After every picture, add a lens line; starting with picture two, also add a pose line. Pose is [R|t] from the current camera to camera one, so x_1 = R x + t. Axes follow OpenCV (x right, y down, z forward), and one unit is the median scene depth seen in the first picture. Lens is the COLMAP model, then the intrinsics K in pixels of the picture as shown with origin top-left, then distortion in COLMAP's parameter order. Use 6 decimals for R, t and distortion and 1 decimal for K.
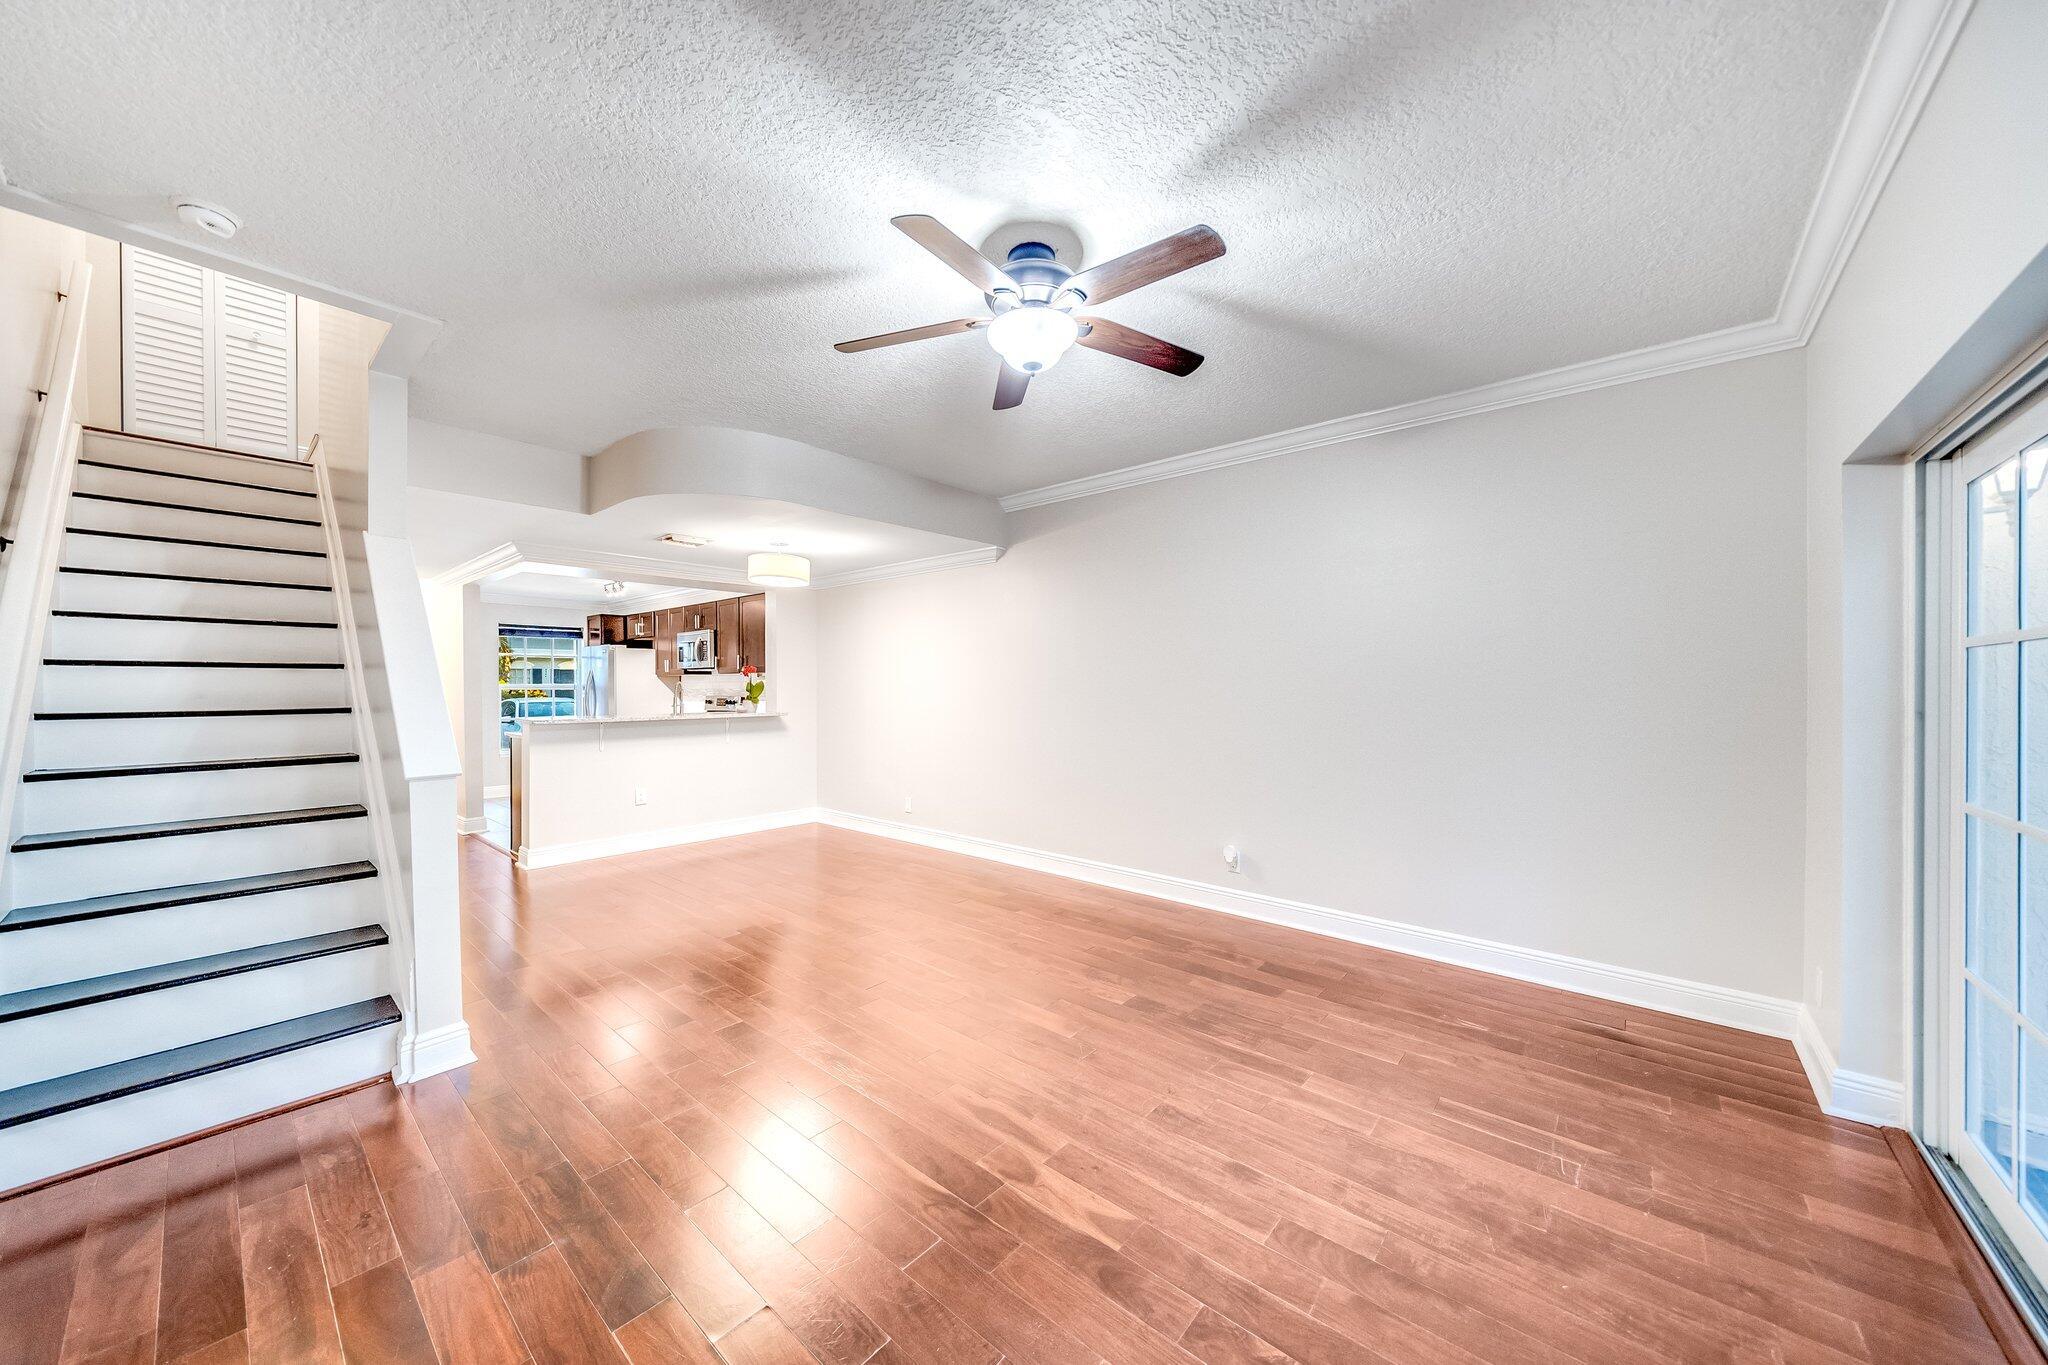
lens RADIAL K [[700.2, 0, 994.6], [0, 700.2, 697.2], [0, 0, 1]] dist [-0.002366, 0.000321]
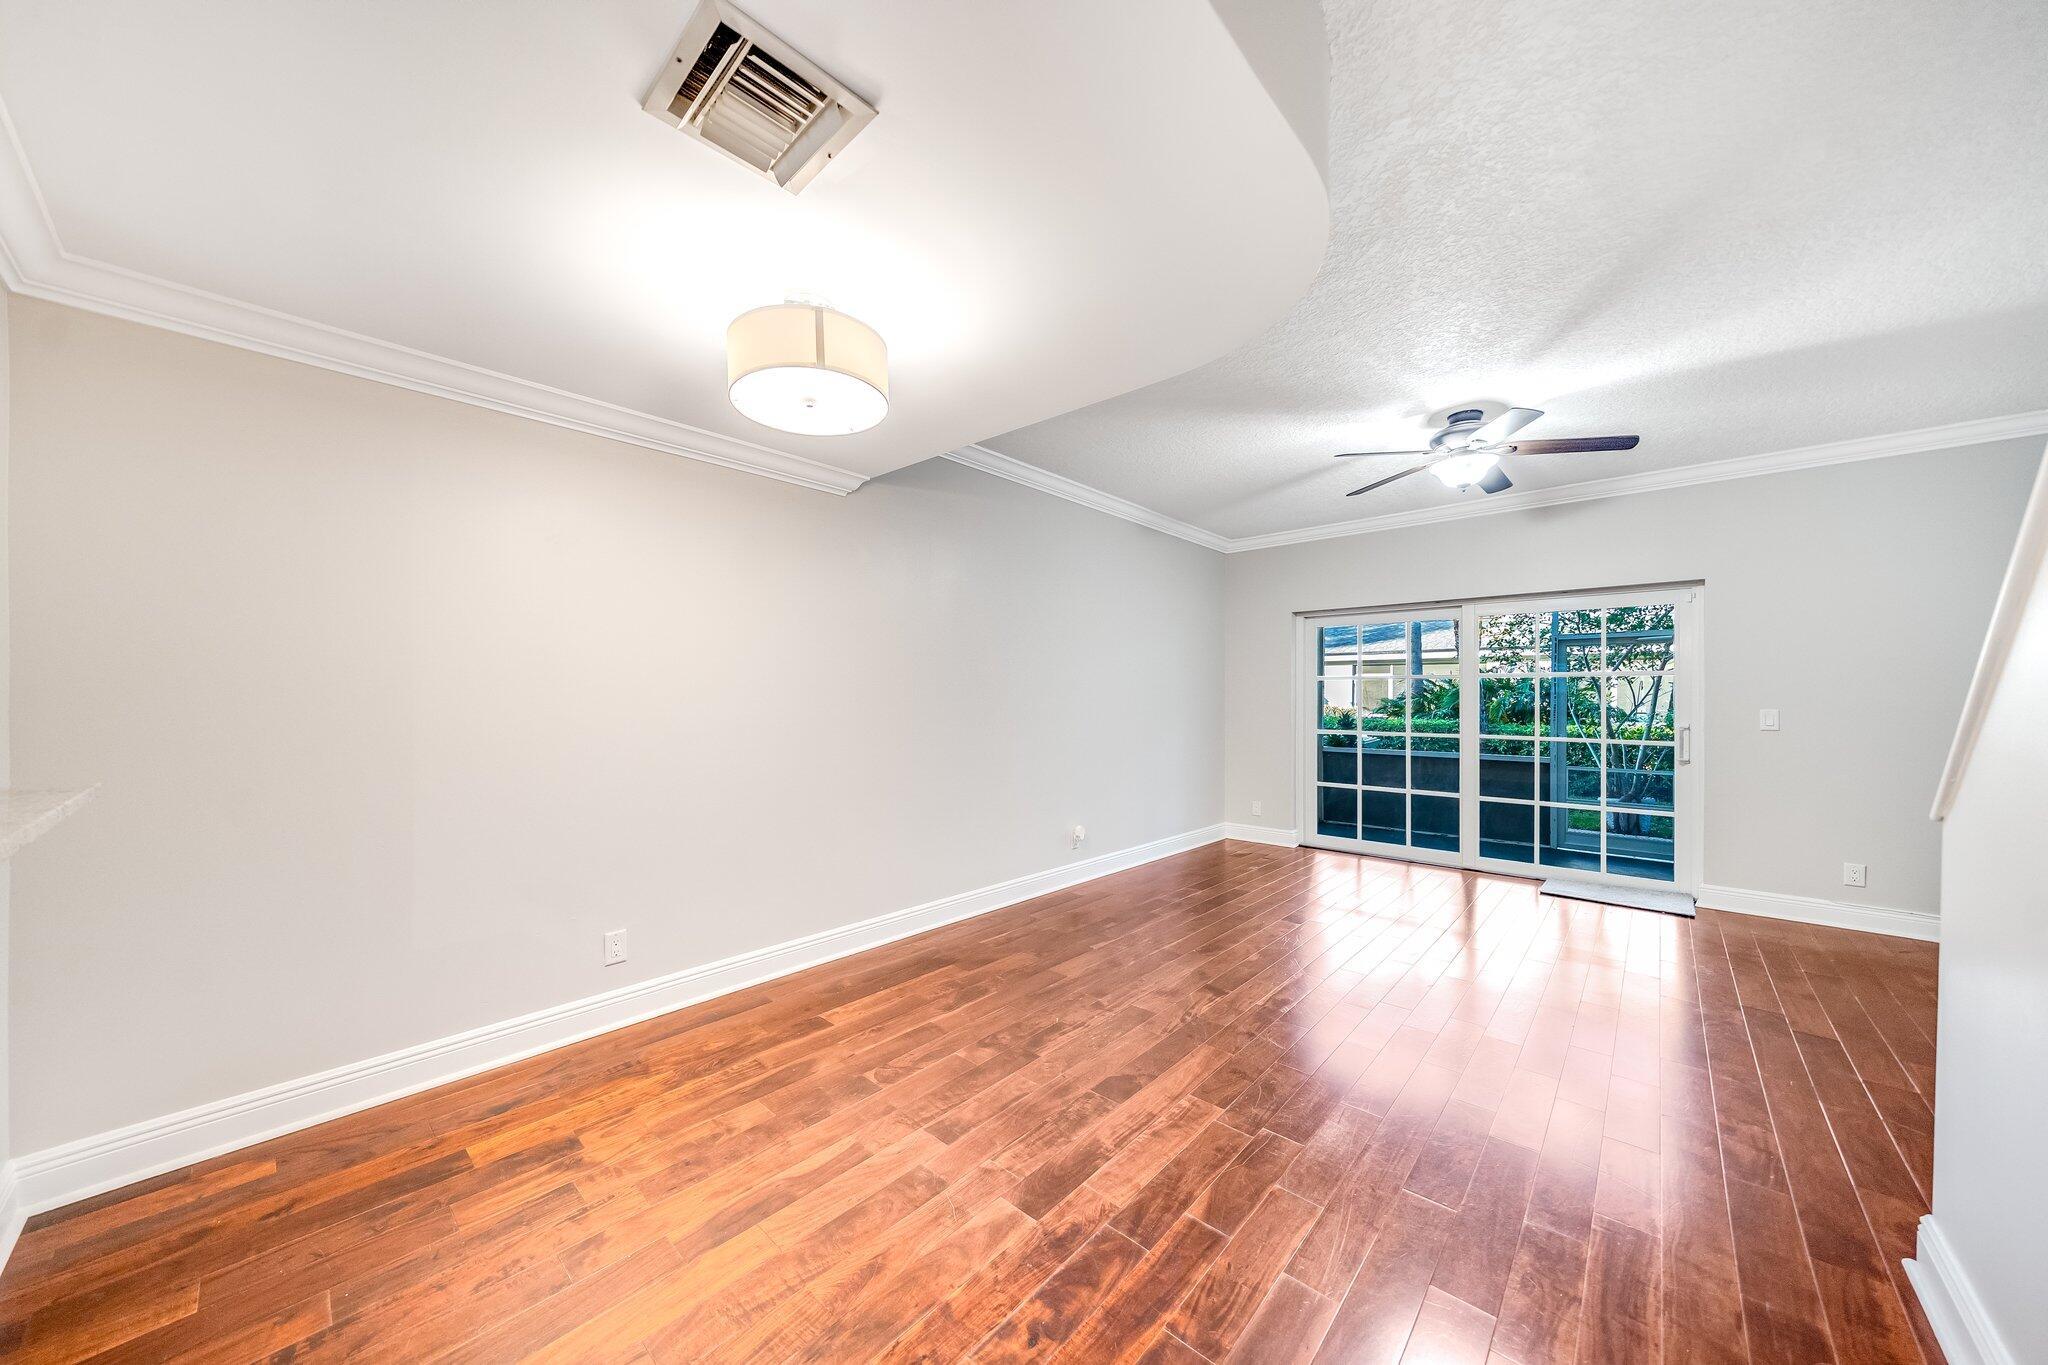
lens RADIAL K [[700.2, 0, 1008.7], [0, 700.2, 700.1], [0, 0, 1]] dist [-0.002366, 0.000321]
pose [[0.013370, -0.003277, 0.999905, -1.252875], [0.015026, 0.999882, 0.003076, -0.007445], [-0.999798, 0.014983, 0.013417, 1.646417]]
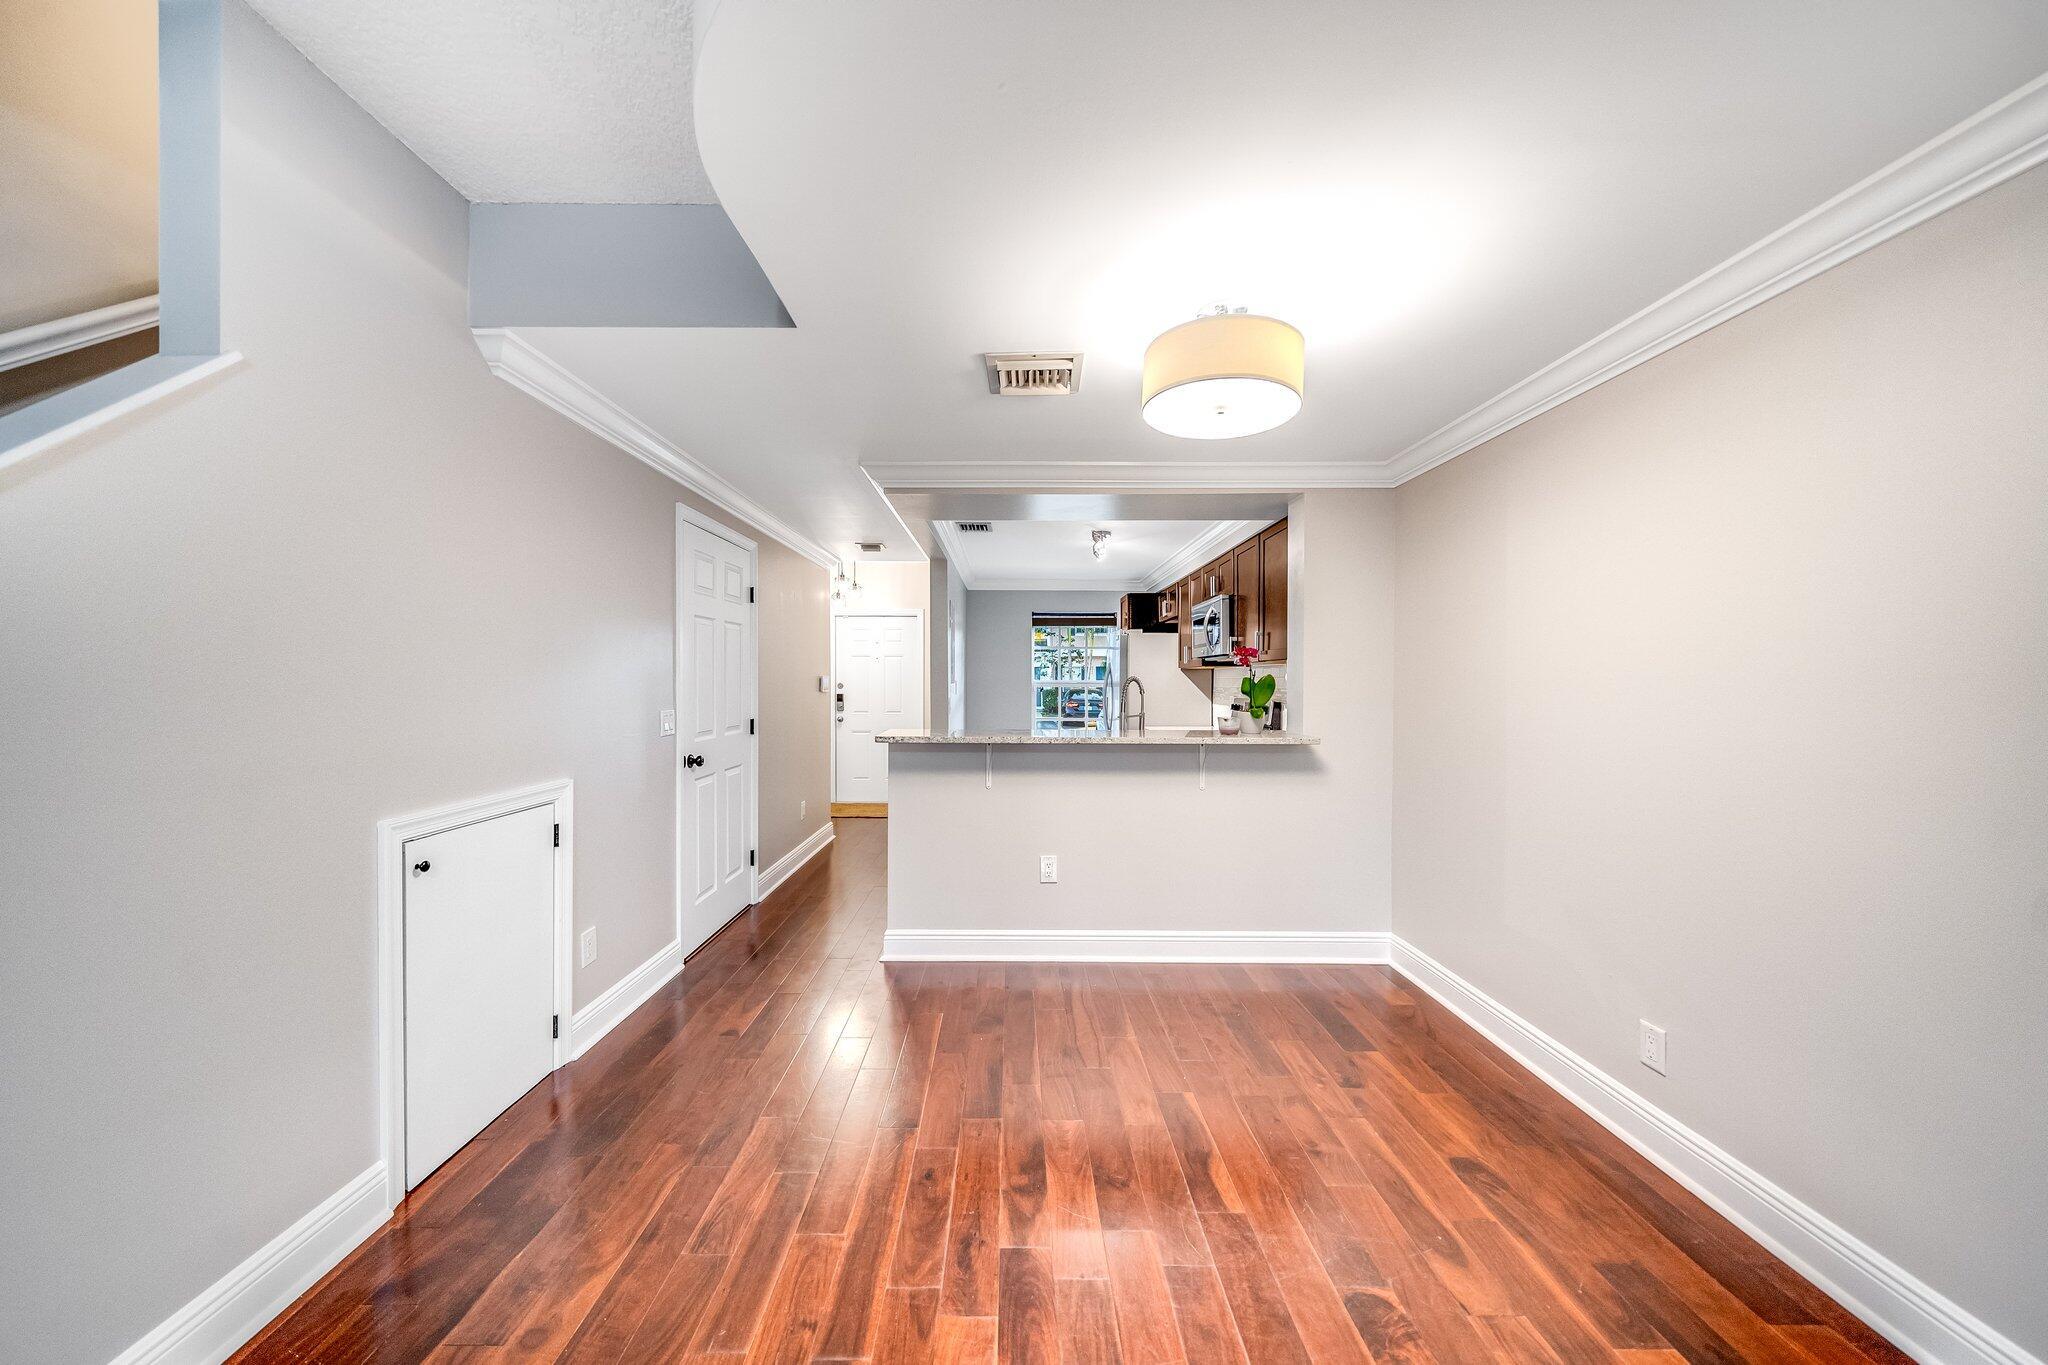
lens RADIAL K [[700.2, 0, 1005.9], [0, 700.2, 684.4], [0, 0, 1]] dist [-0.002366, 0.000321]
pose [[0.664289, 0.007989, -0.747433, -0.185721], [-0.020137, 0.999771, -0.007211, -0.019934], [0.747204, 0.019841, 0.664298, 1.232660]]
